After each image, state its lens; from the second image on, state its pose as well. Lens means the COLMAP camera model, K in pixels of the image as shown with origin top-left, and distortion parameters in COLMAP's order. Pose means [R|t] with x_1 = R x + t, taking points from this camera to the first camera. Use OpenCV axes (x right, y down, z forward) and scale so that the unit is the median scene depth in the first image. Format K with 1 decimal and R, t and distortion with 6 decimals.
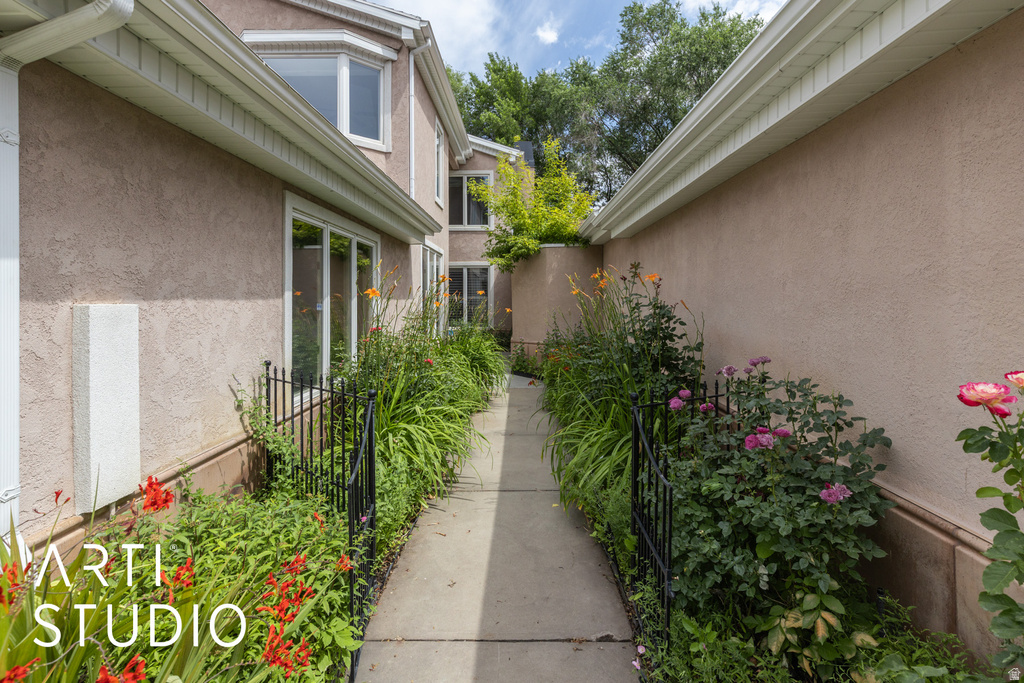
lens RADIAL K [[468.0, 0, 514.7], [0, 468.0, 297.7], [0, 0, 1]] dist [0.000323, 0.000037]
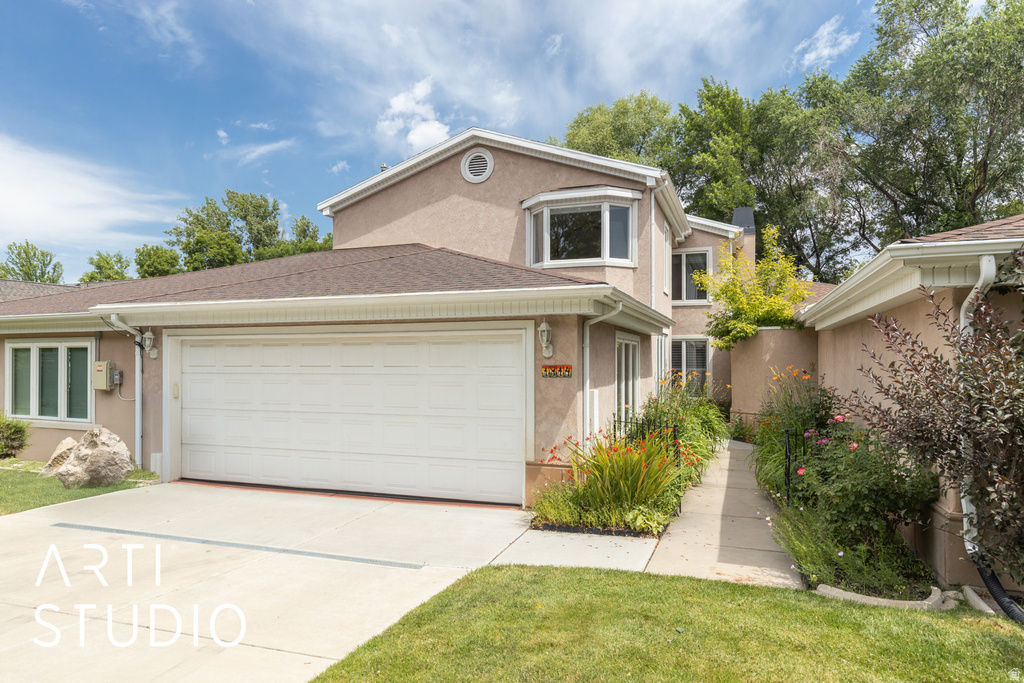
lens RADIAL K [[645.6, 0, 512.0], [0, 645.6, 341.5], [0, 0, 1]] dist [0.001445, -0.002696]
pose [[0.945899, -0.000218, -0.324461, -0.001056], [-0.005982, 0.999818, -0.018111, -0.044120], [0.324406, 0.019072, 0.945726, -0.651724]]
